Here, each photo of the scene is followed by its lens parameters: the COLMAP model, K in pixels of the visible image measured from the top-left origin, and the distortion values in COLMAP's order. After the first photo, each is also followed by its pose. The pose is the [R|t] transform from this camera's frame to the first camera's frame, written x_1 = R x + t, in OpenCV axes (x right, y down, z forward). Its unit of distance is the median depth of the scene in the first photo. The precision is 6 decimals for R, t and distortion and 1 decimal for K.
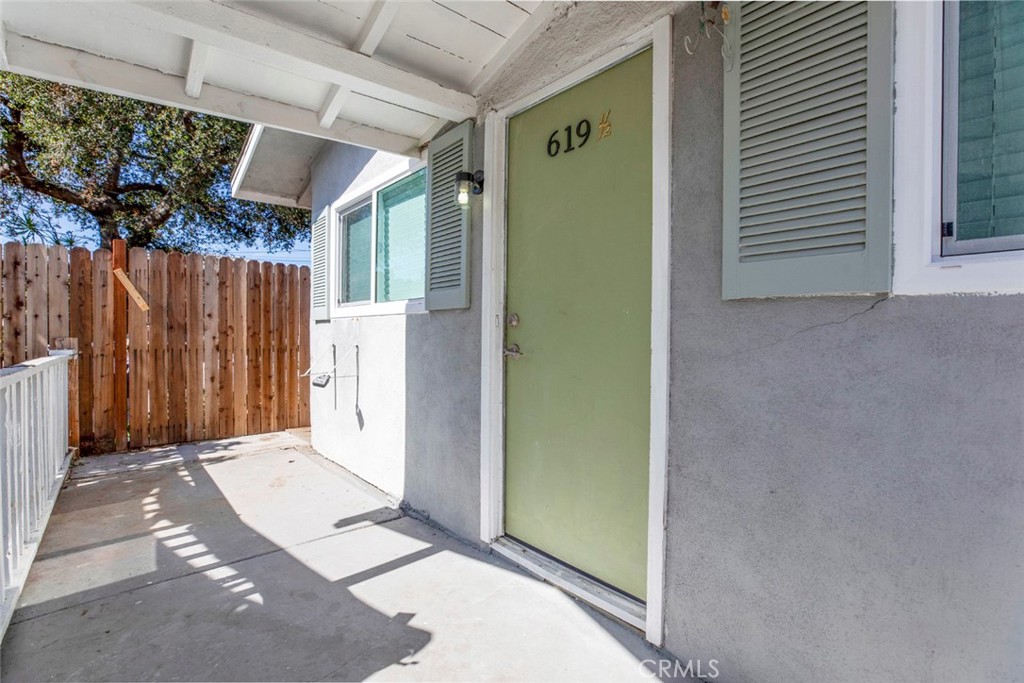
lens RADIAL K [[472.7, 0, 516.9], [0, 472.7, 340.7], [0, 0, 1]] dist [-0.005468, -0.000466]
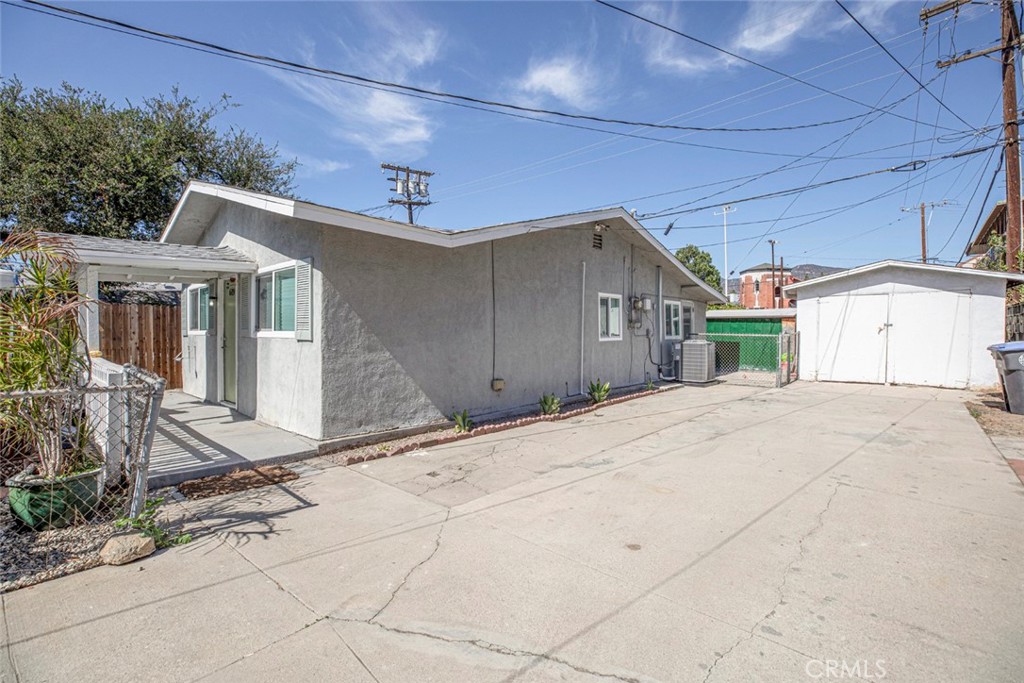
lens RADIAL K [[472.7, 0, 506.7], [0, 472.7, 341.5], [0, 0, 1]] dist [-0.005468, -0.000466]
pose [[0.995508, -0.005605, 0.094510, 0.775649], [0.005491, 0.999984, 0.001466, -0.008233], [-0.094517, -0.000940, 0.995523, -1.201723]]
